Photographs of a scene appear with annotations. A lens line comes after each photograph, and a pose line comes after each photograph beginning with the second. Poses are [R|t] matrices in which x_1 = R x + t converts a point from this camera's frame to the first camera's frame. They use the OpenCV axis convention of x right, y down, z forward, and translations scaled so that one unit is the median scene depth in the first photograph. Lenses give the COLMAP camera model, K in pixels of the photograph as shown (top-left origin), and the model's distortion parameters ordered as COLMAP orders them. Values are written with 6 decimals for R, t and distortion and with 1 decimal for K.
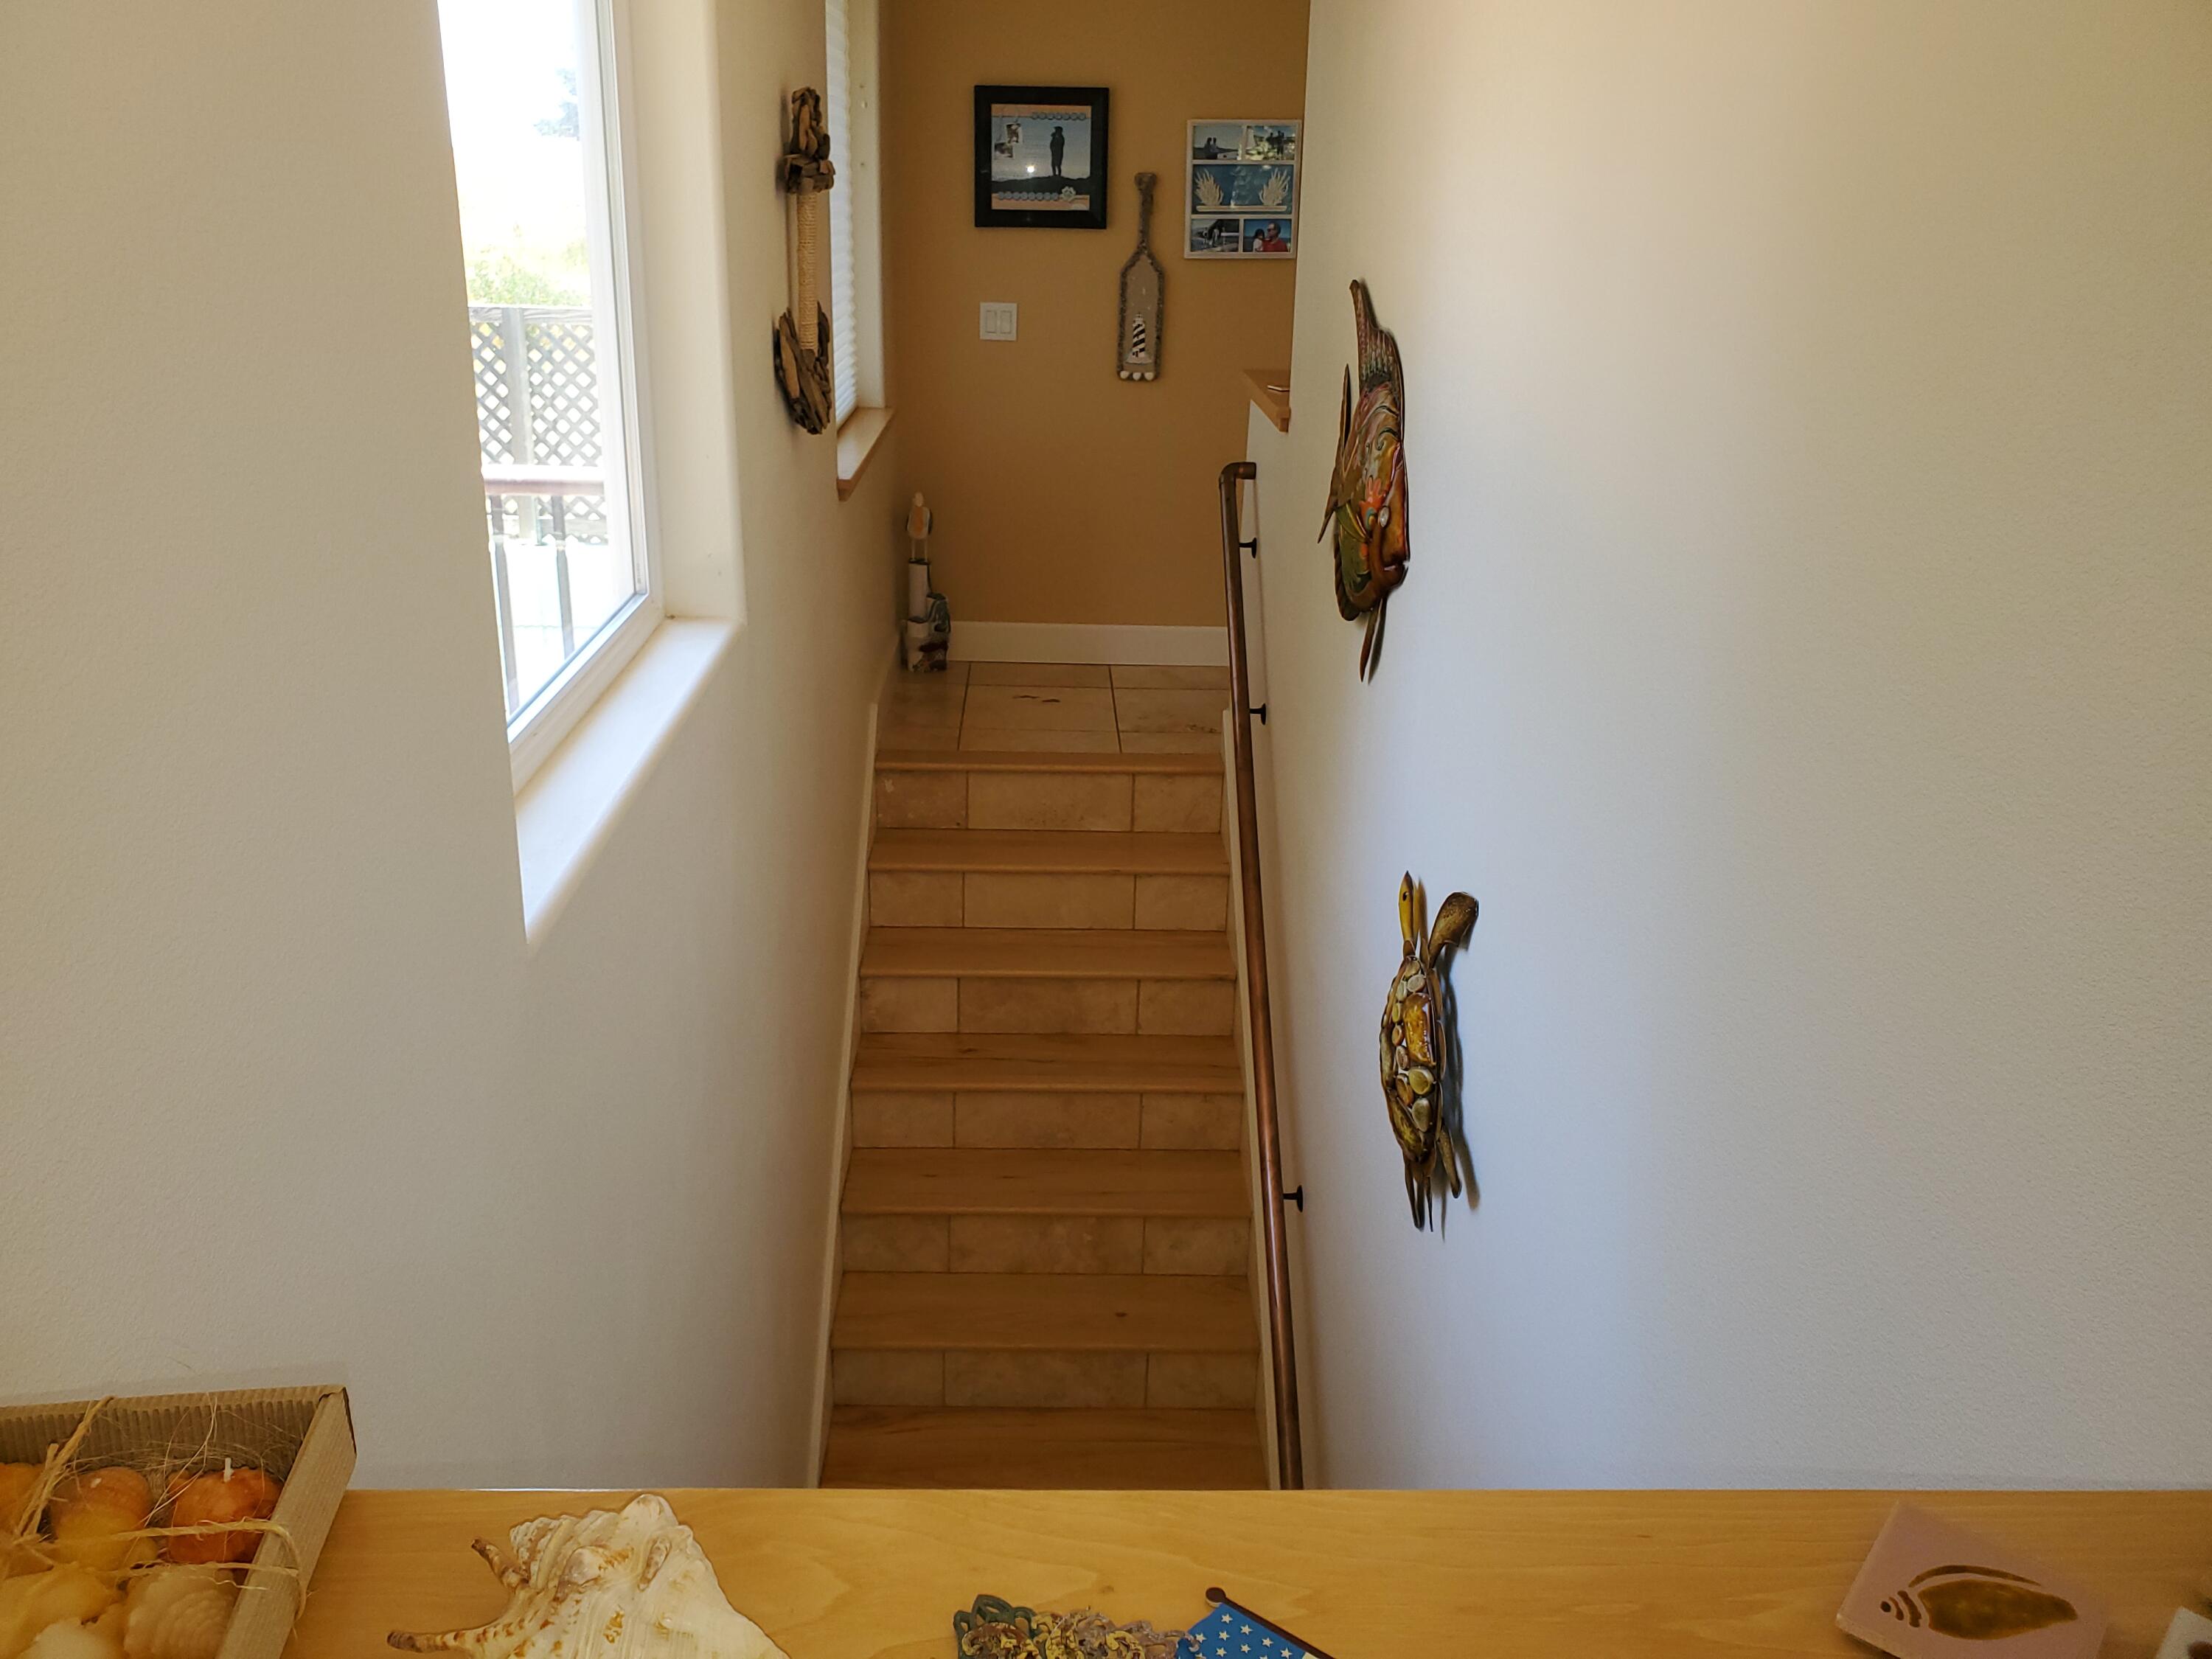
lens RADIAL K [[1718.1, 0, 1102.0], [0, 1718.1, 832.9], [0, 0, 1]] dist [0.039751, -0.032173]
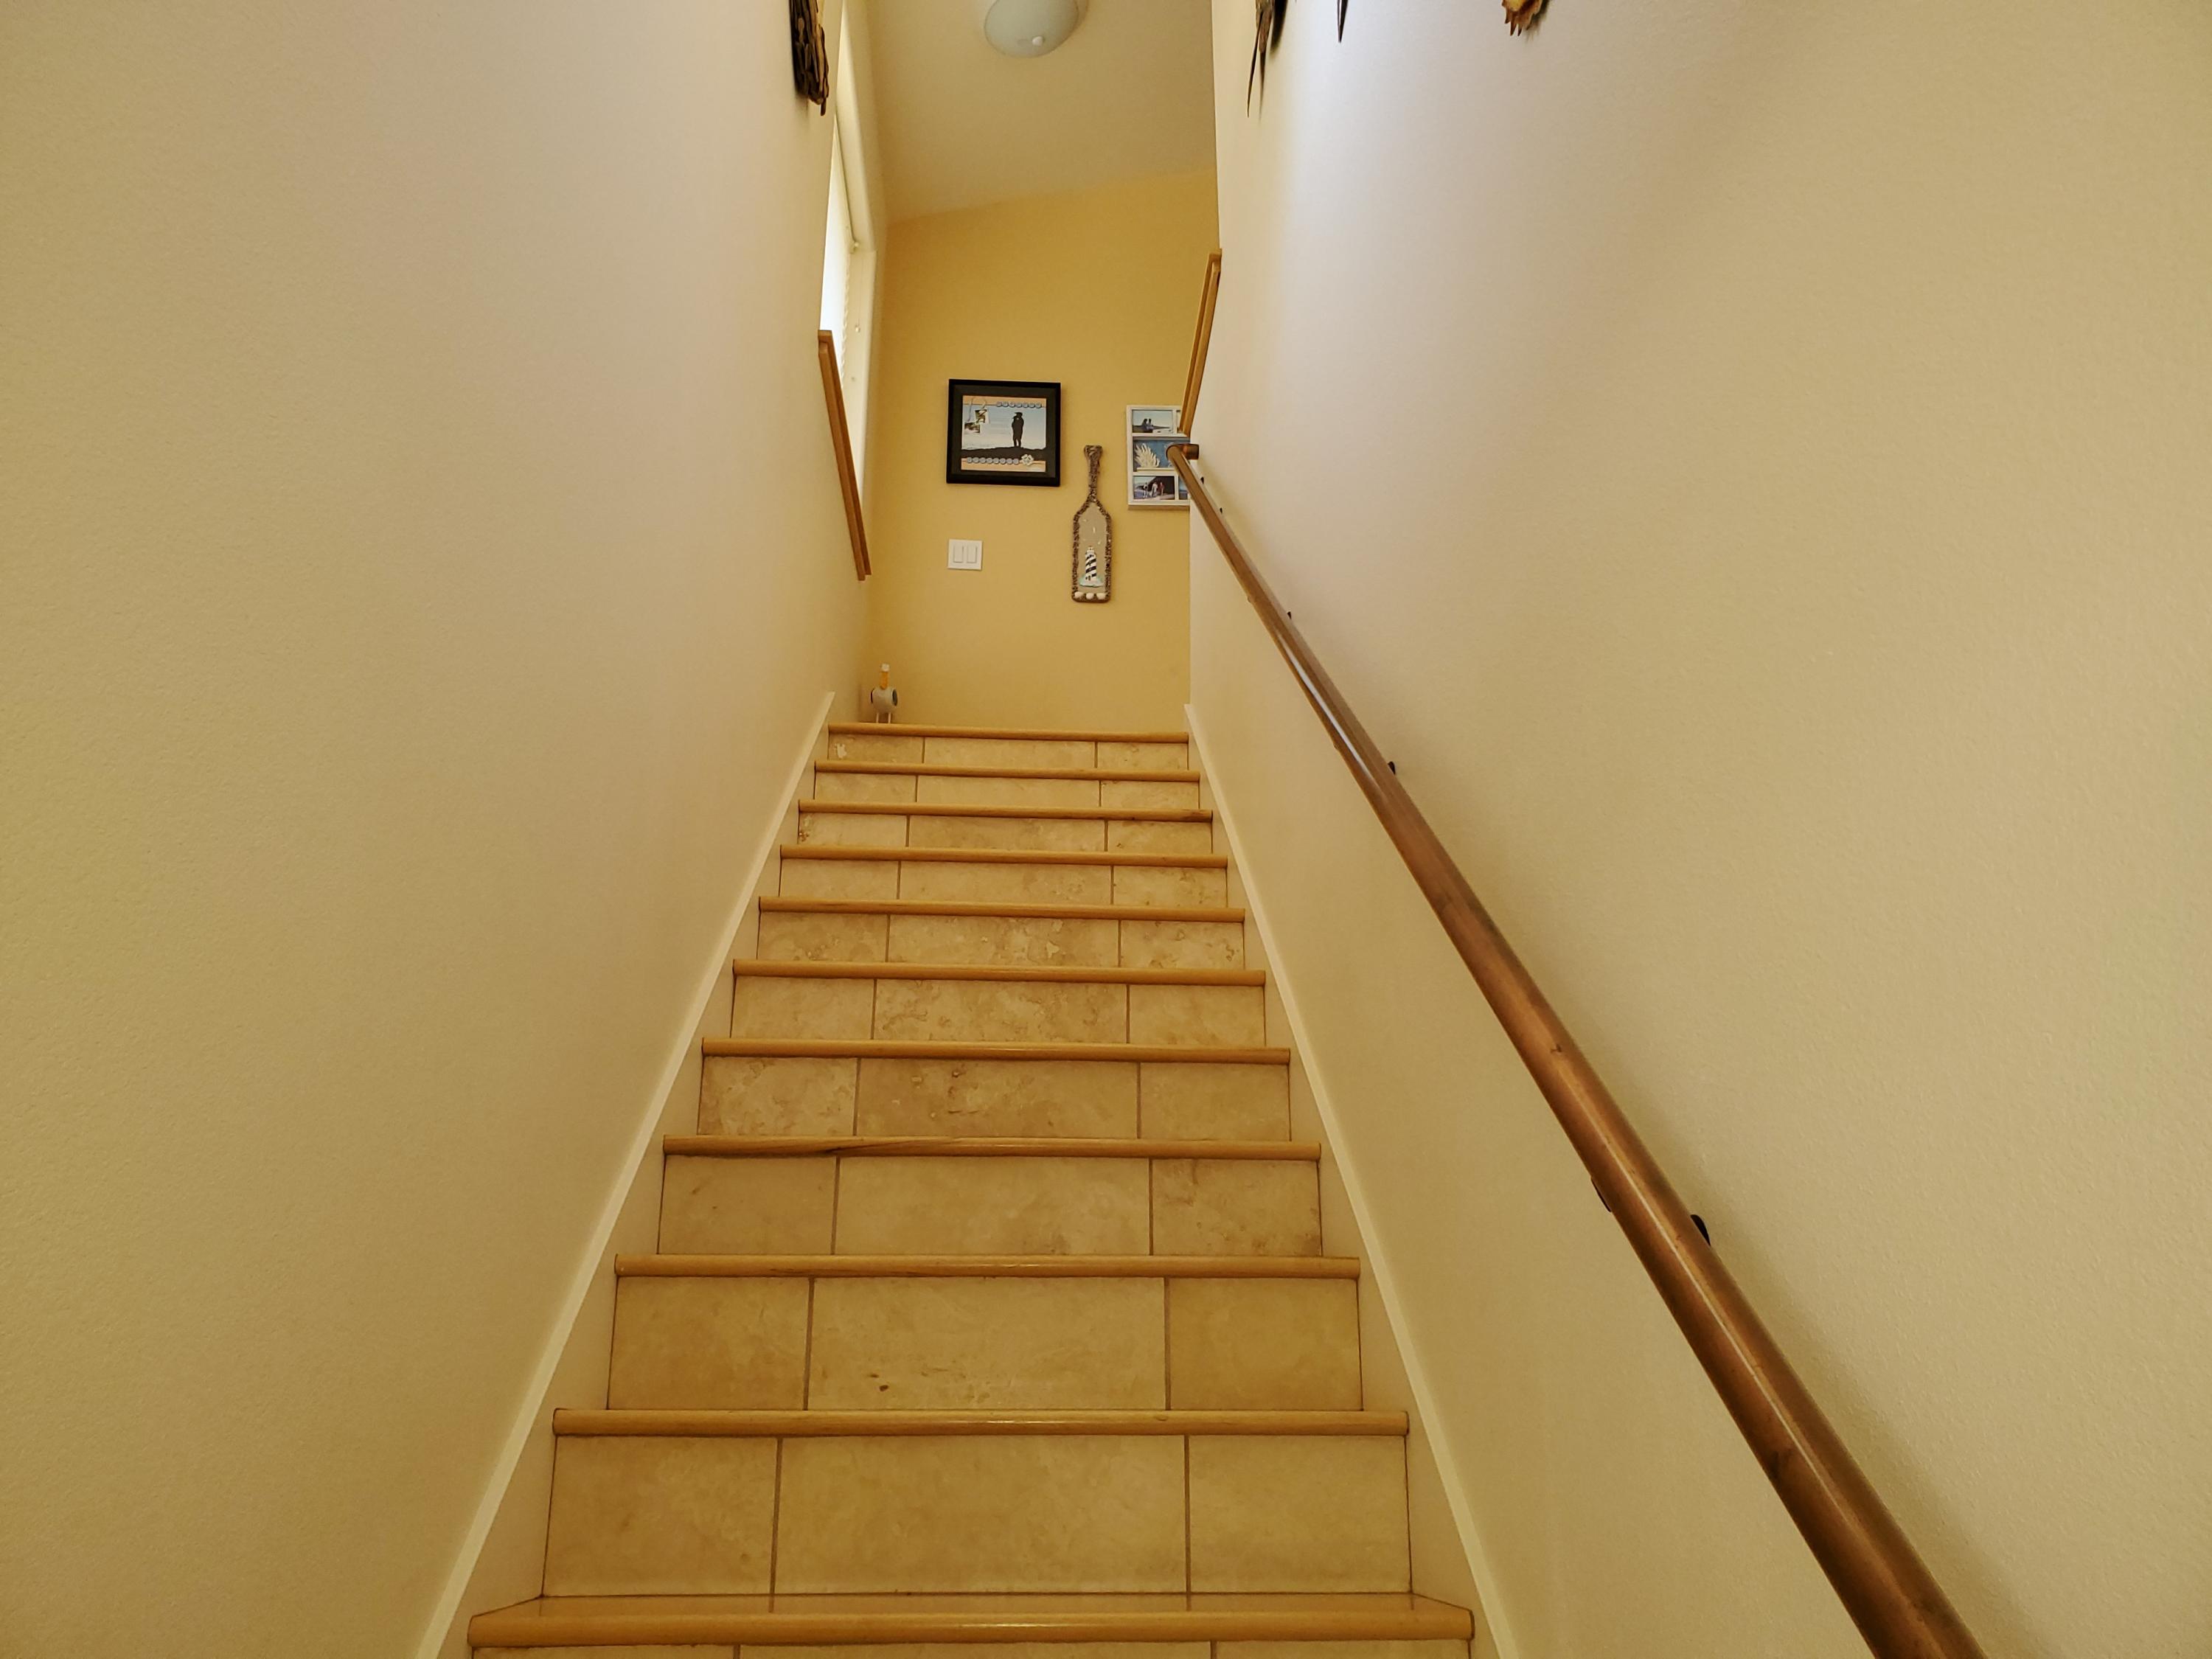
lens RADIAL K [[1718.1, 0, 1105.2], [0, 1718.1, 833.7], [0, 0, 1]] dist [0.039751, -0.032173]
pose [[0.999417, -0.013098, 0.031529, -0.006703], [0.029778, 0.786119, -0.617357, 0.549904], [-0.016700, 0.617936, 0.786051, 0.239113]]
